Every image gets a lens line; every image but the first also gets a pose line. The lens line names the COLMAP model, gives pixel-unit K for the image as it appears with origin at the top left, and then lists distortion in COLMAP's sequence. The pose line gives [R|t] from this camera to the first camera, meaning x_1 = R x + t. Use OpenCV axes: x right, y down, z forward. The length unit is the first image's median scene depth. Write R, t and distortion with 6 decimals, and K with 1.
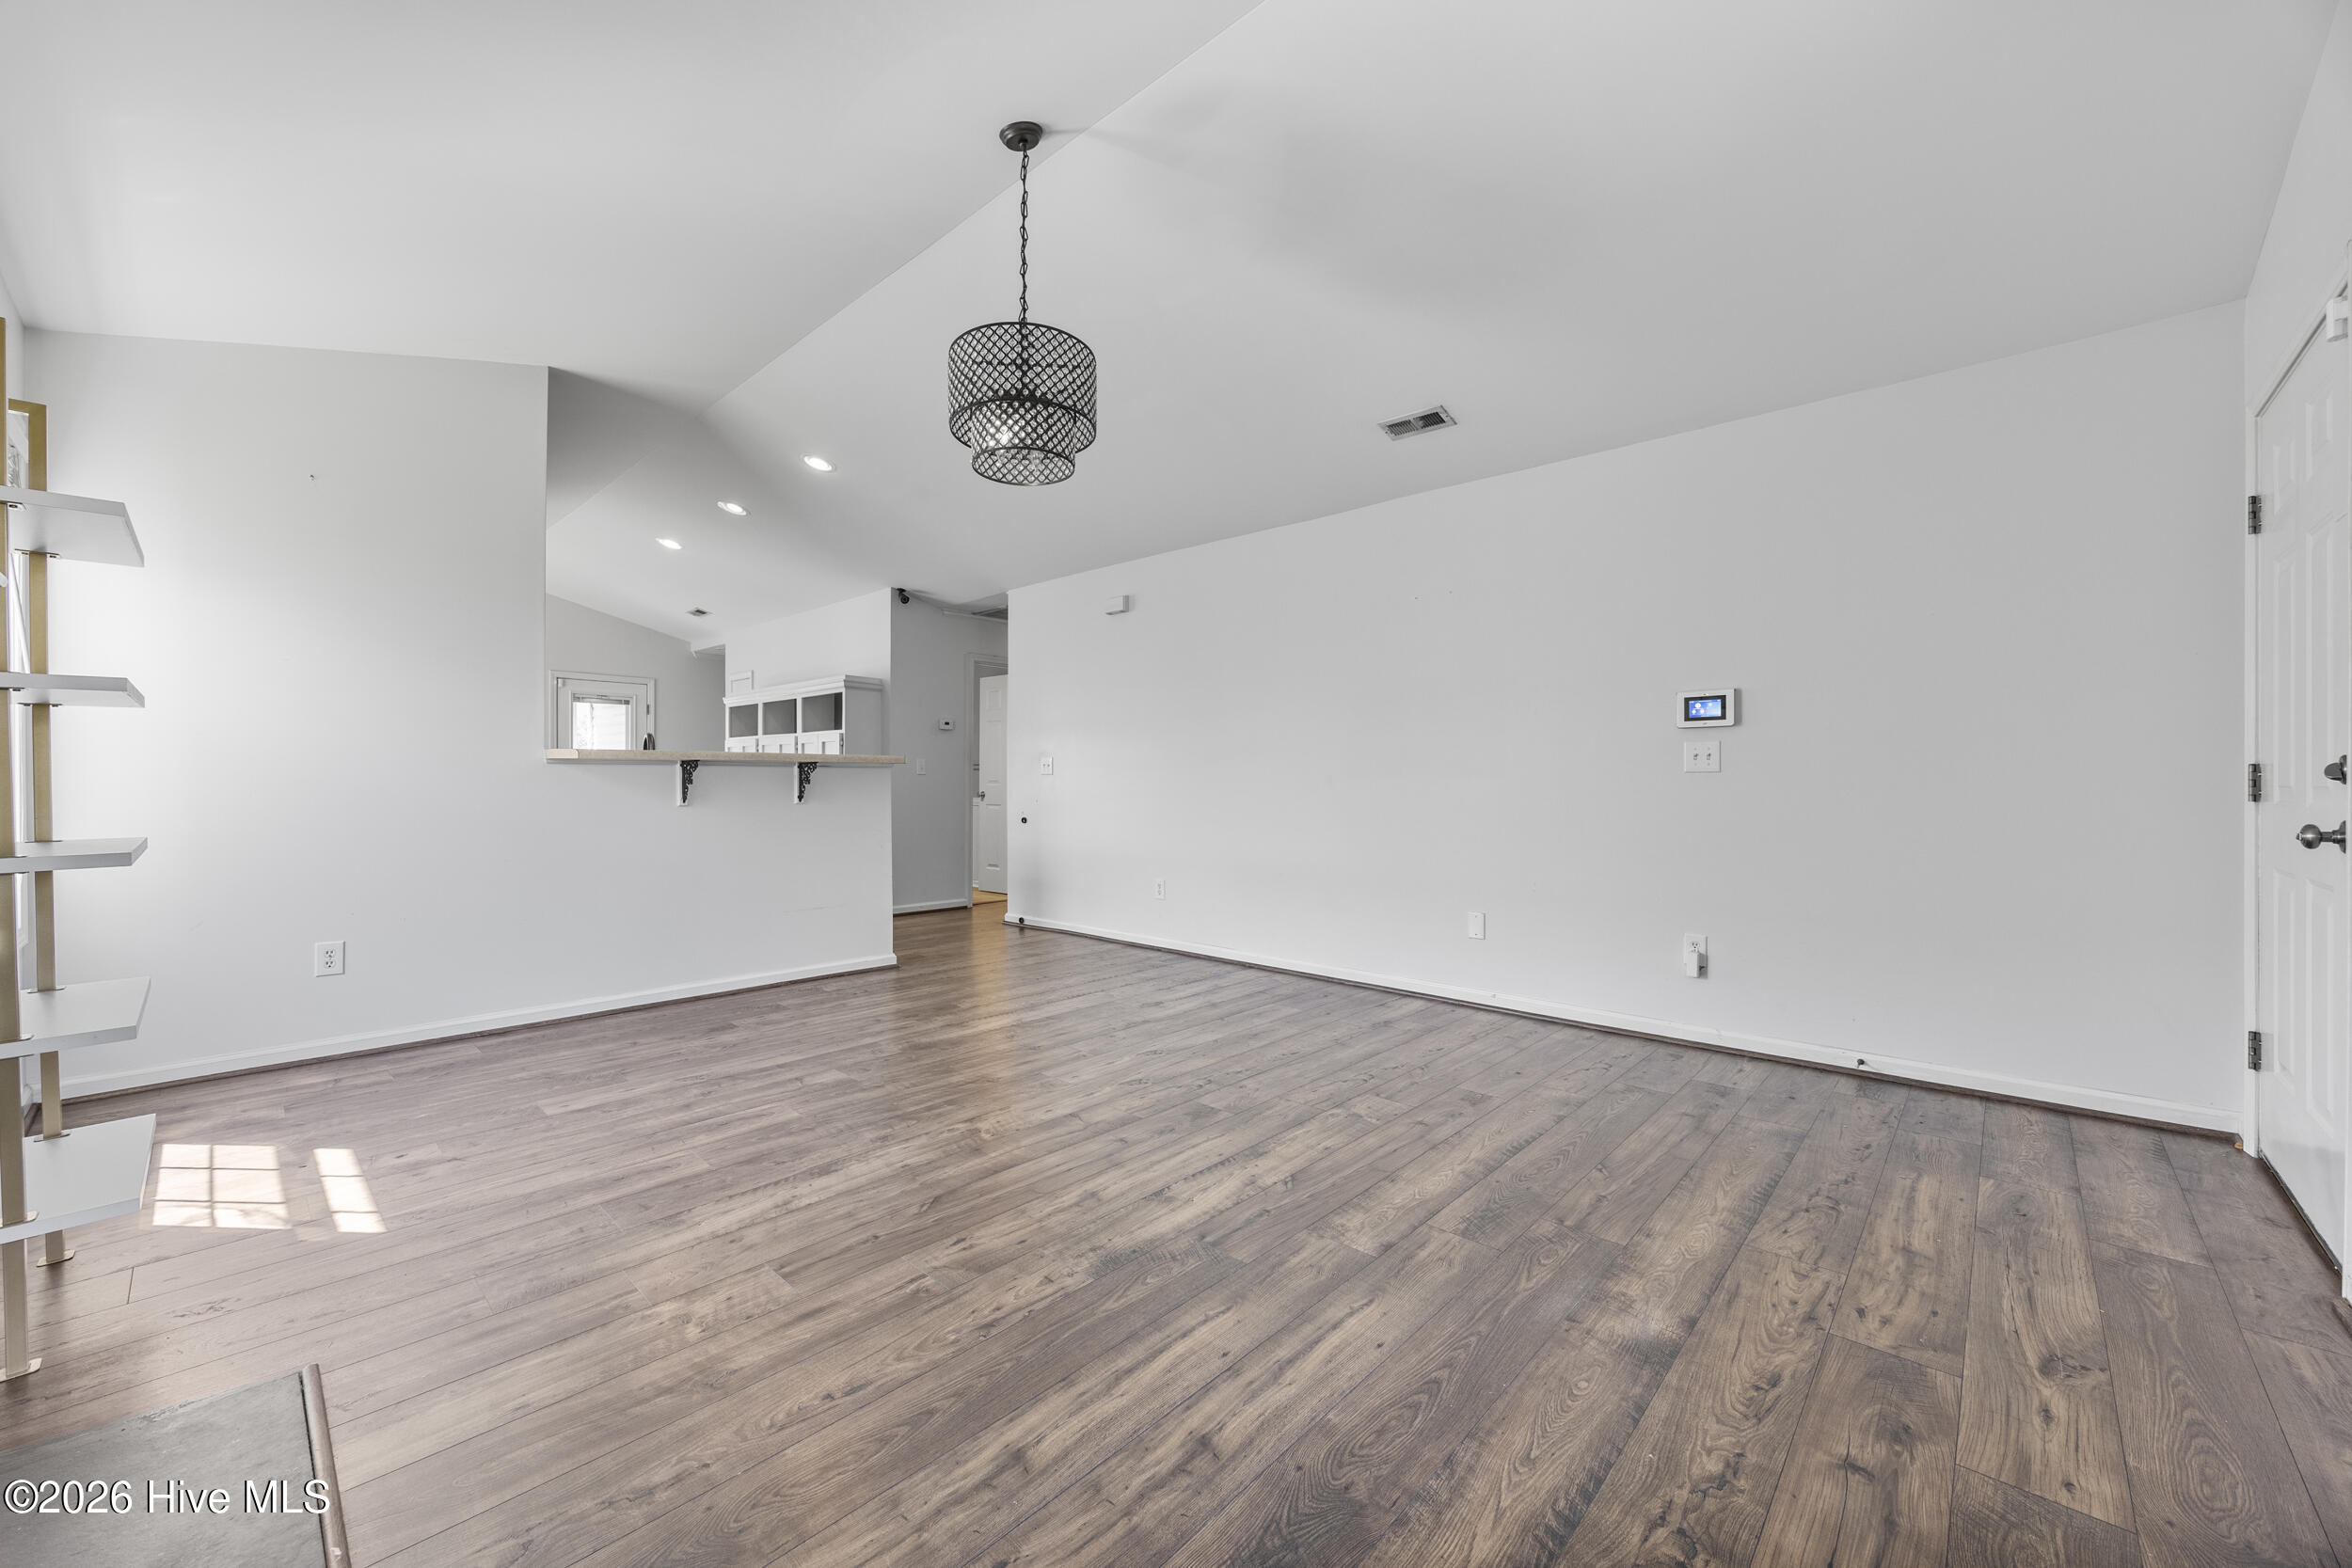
lens RADIAL K [[894.8, 0, 1140.4], [0, 894.8, 781.5], [0, 0, 1]] dist [-0.001974, -0.000255]
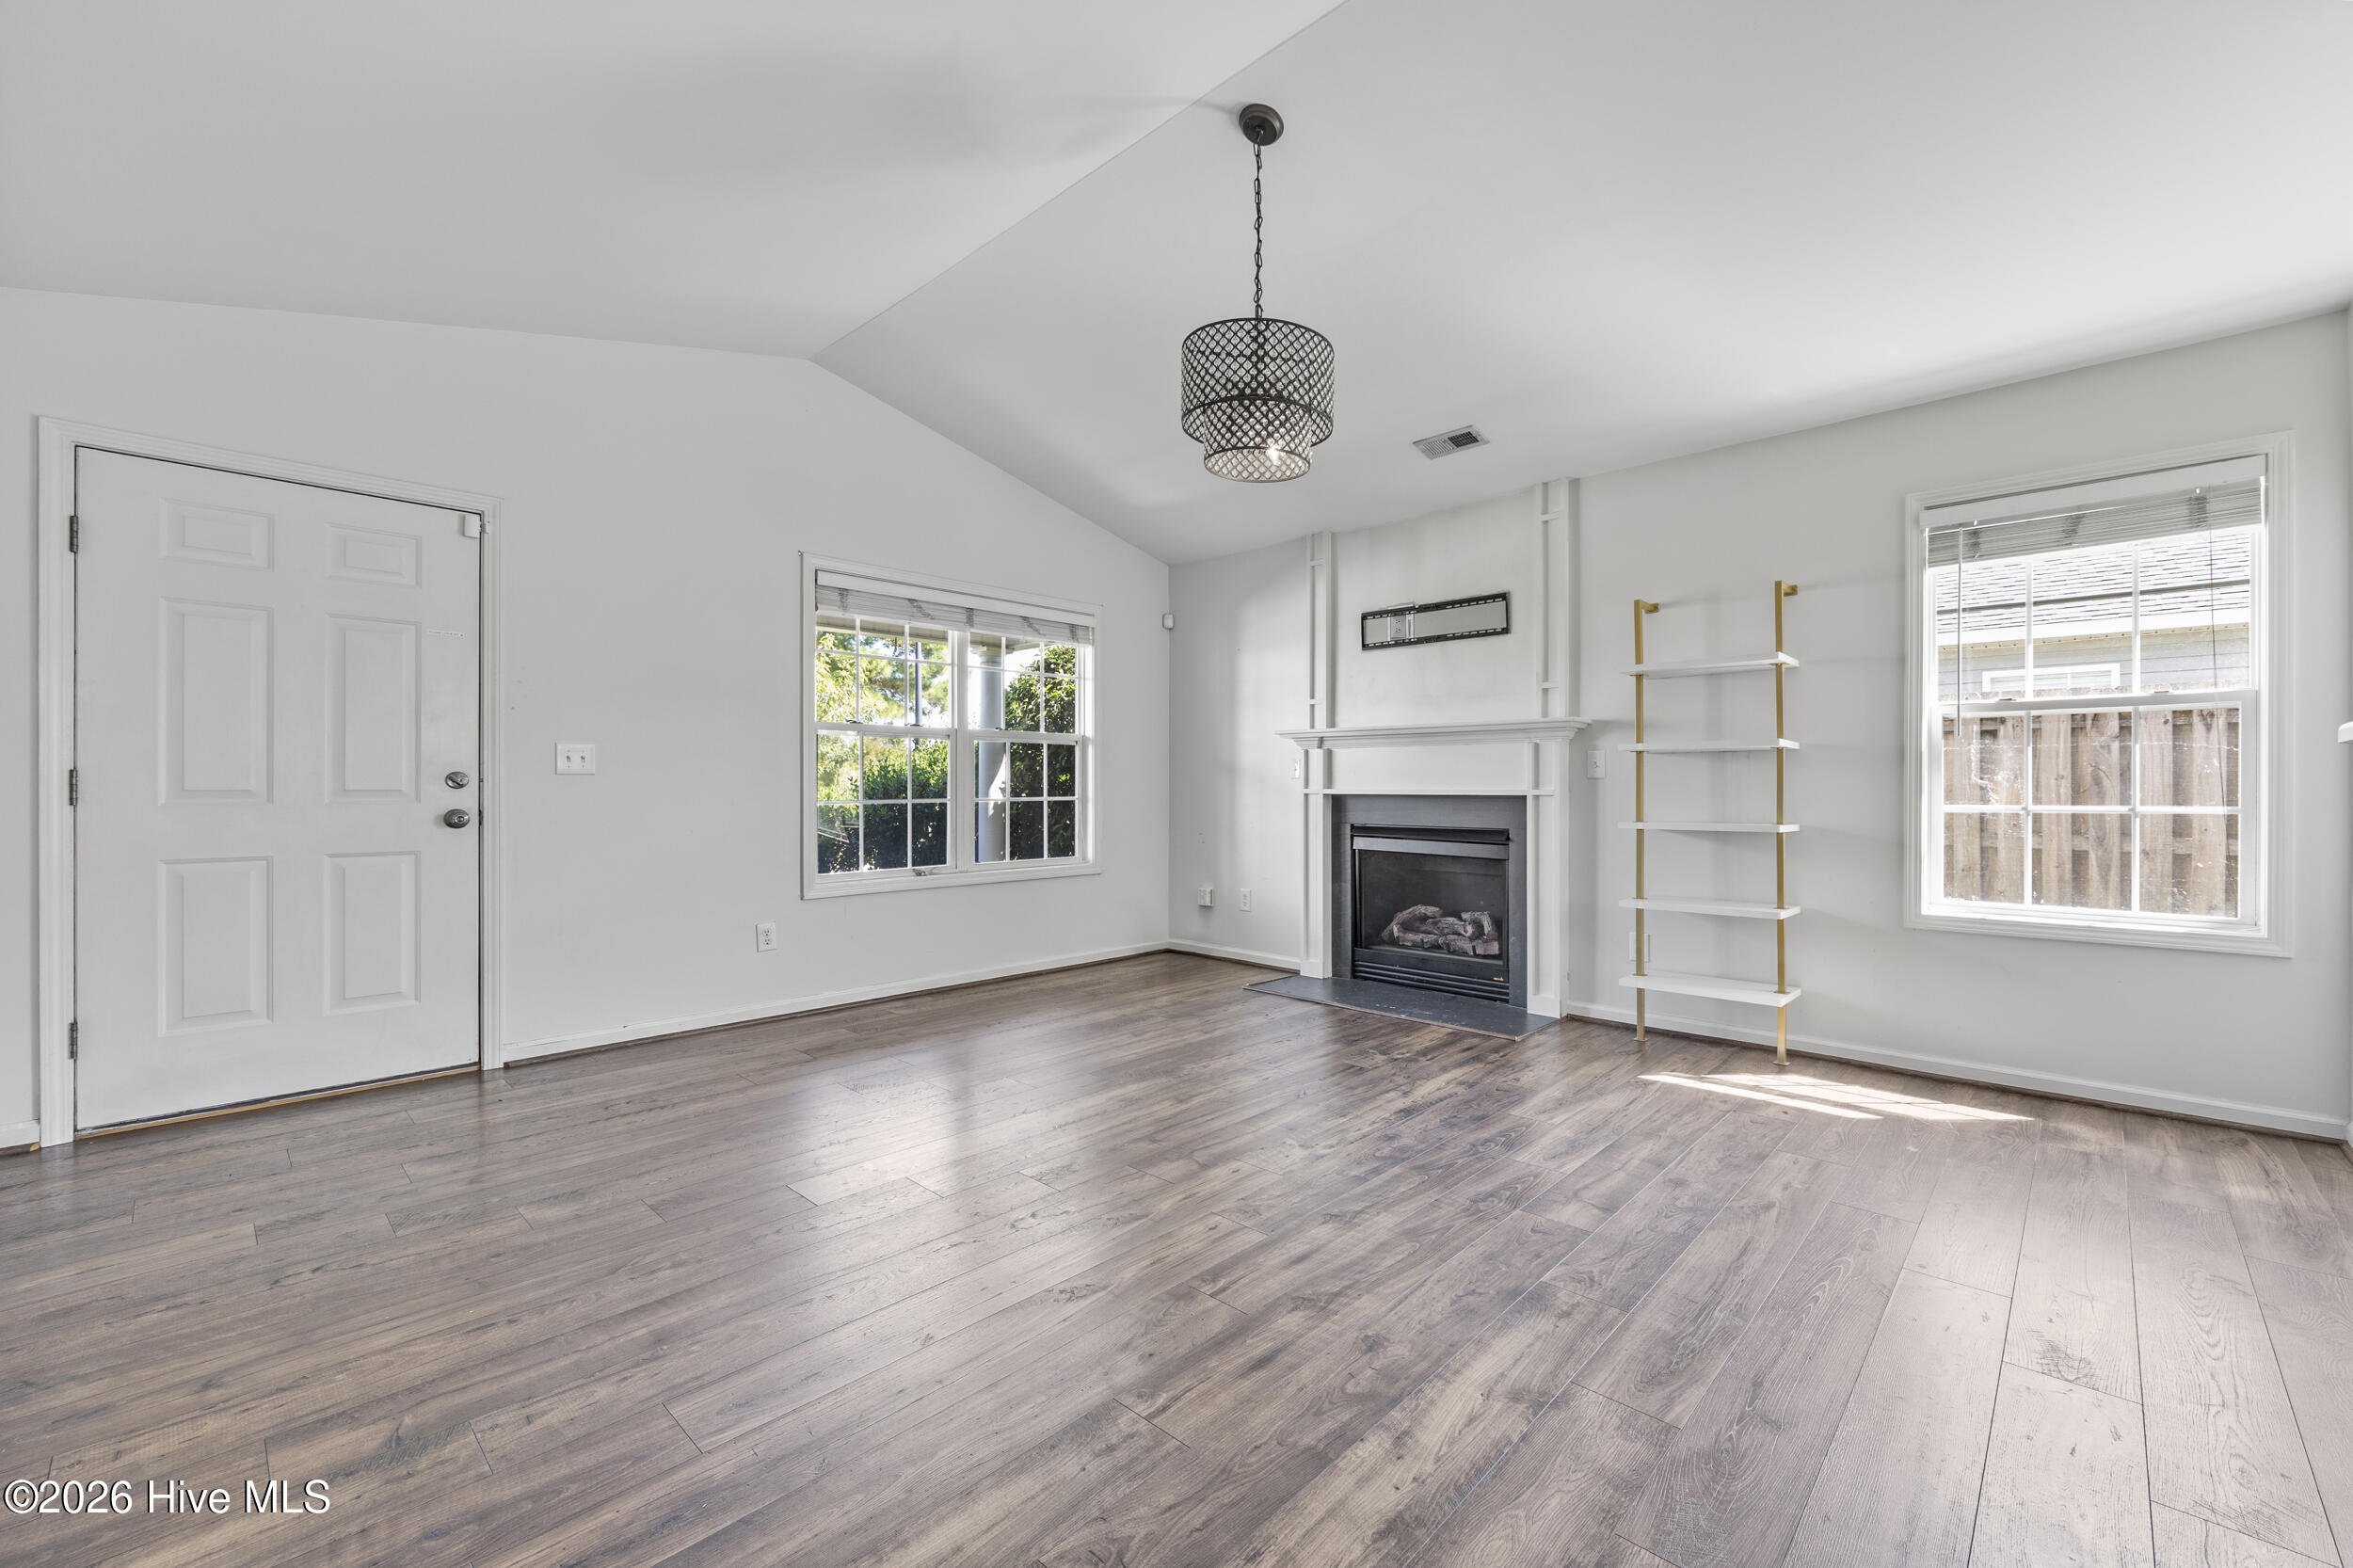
lens RADIAL K [[941.2, 0, 1312.0], [0, 941.2, 789.2], [0, 0, 1]] dist [-0.001807, -0.000913]
pose [[-0.995258, -0.001731, -0.097252, -0.103629], [-0.001913, 0.999997, 0.001781, -0.000131], [0.097248, 0.001959, -0.995258, 2.270422]]
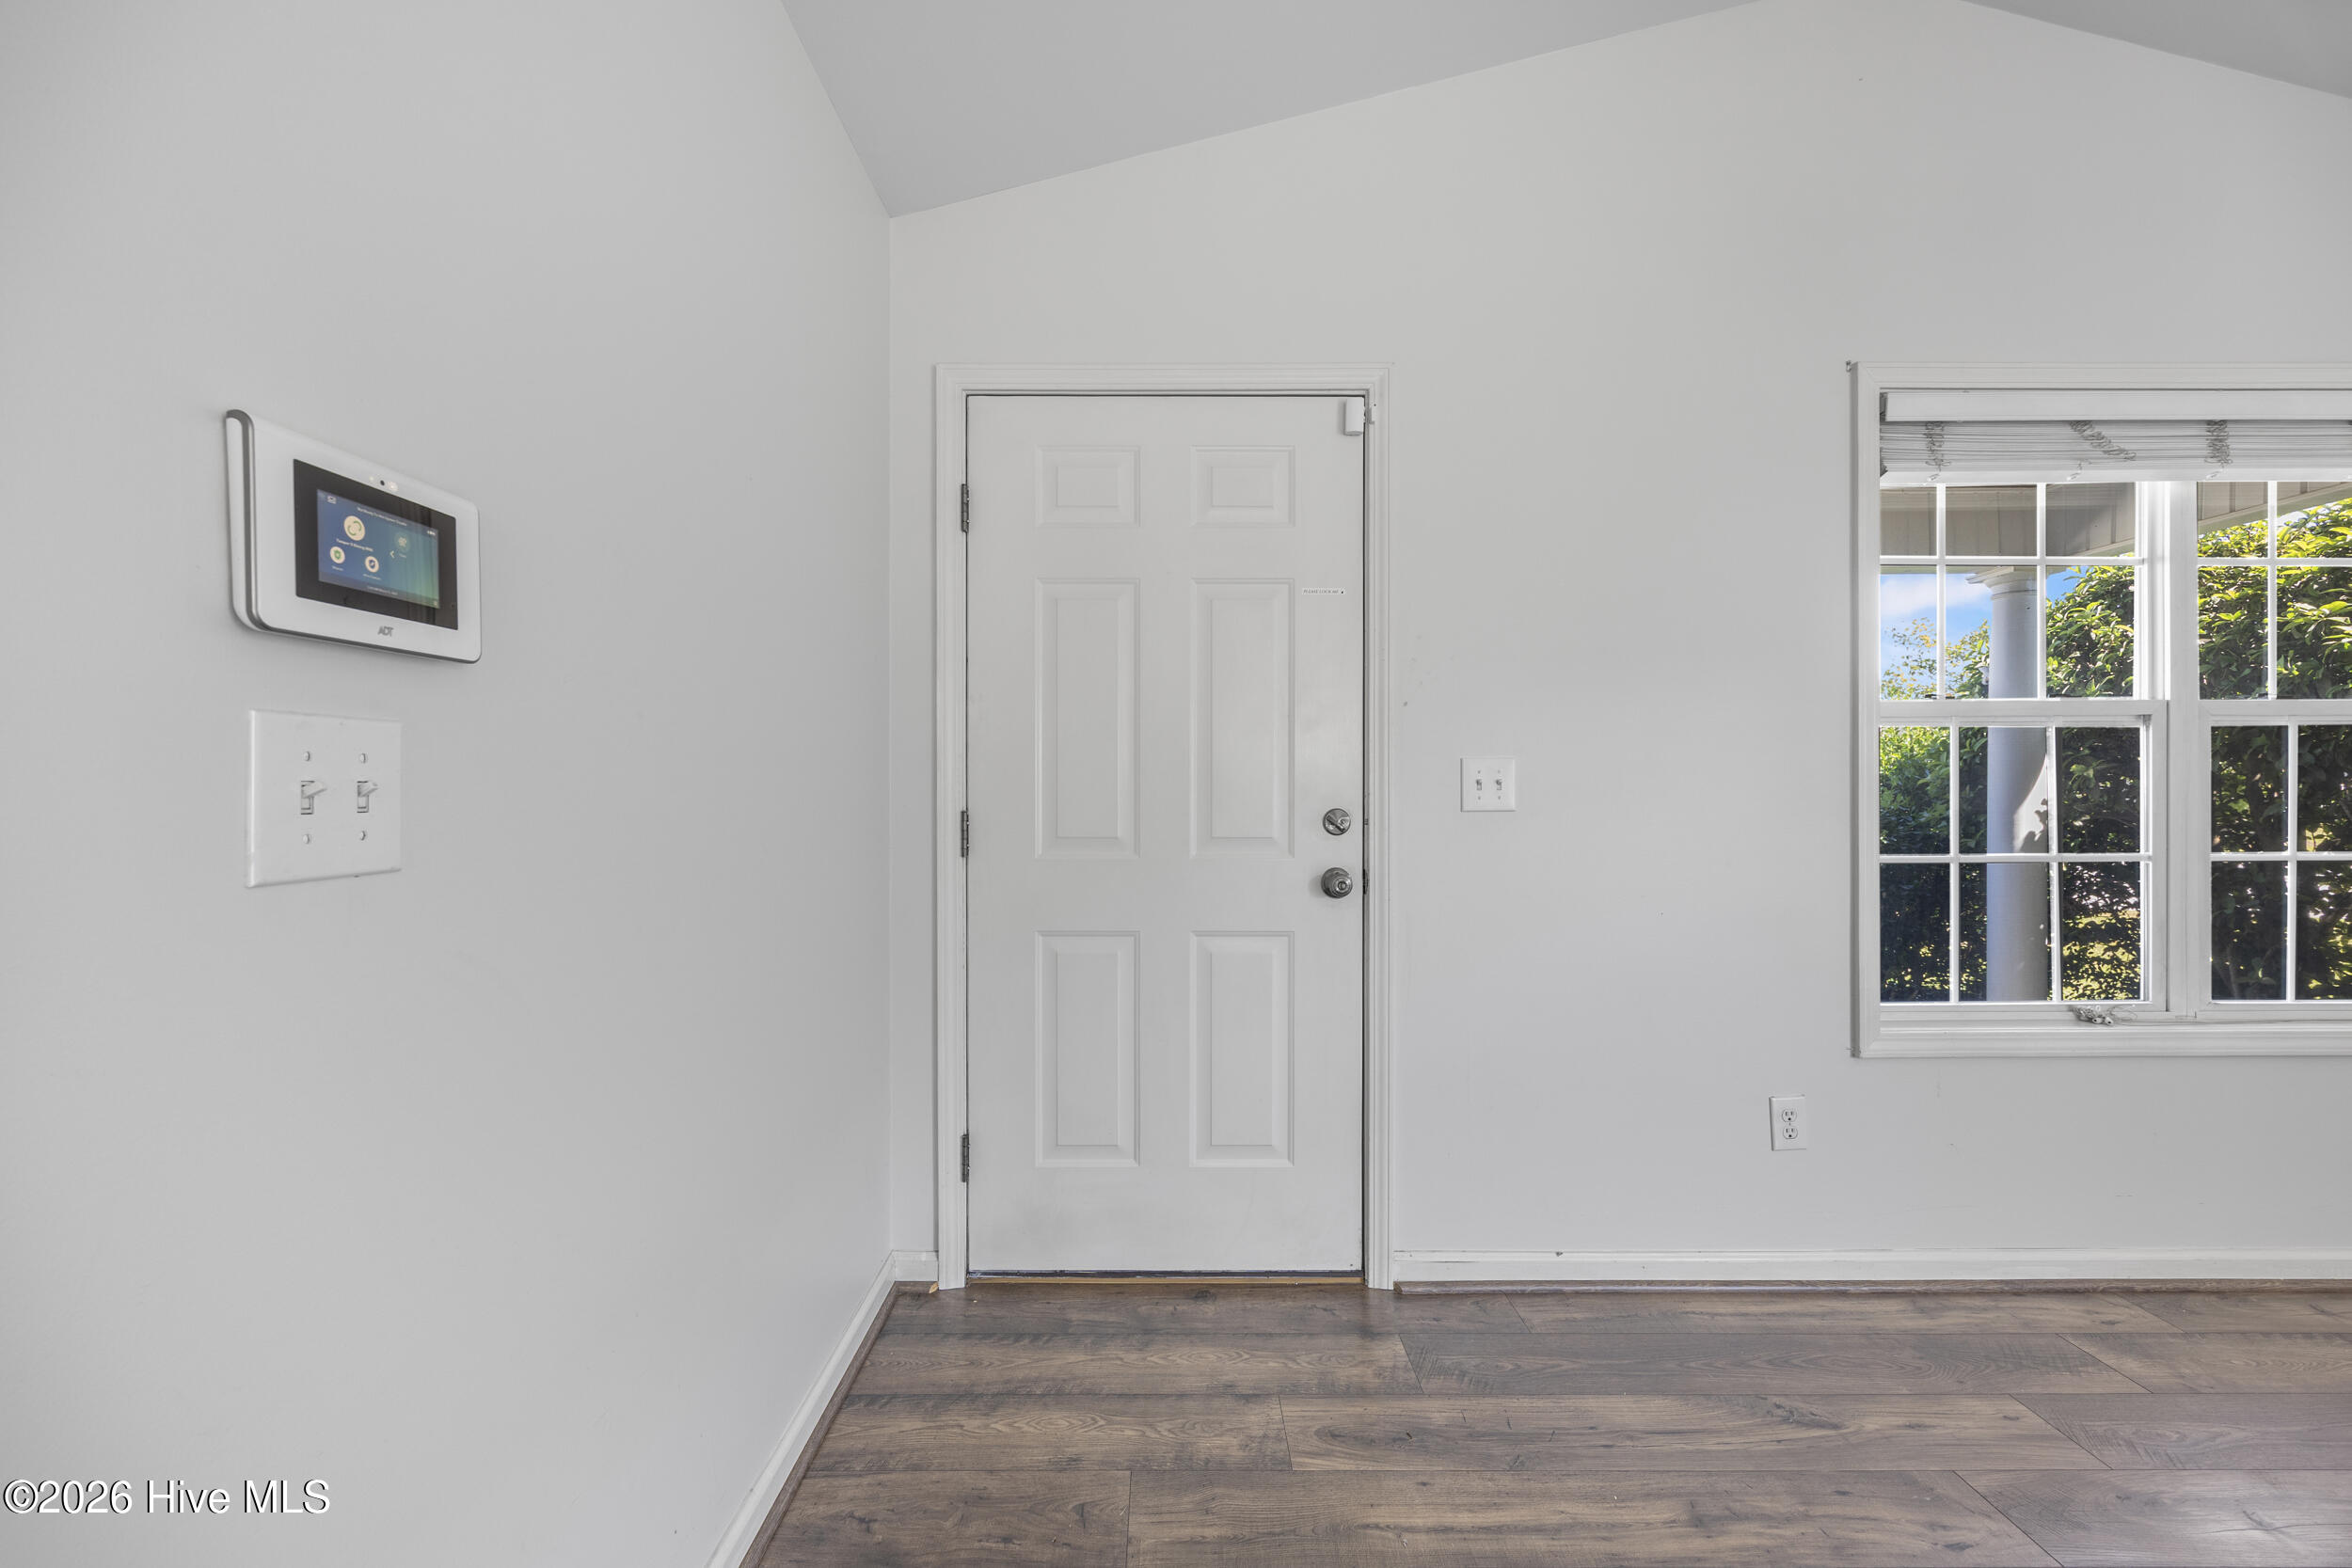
lens RADIAL K [[894.8, 0, 1161.5], [0, 894.8, 785.2], [0, 0, 1]] dist [-0.001974, -0.000255]
pose [[-0.700451, -0.002165, 0.713697, 0.537653], [-0.000355, 0.999996, 0.002684, -0.045207], [-0.713700, 0.001627, -0.700449, 1.467837]]
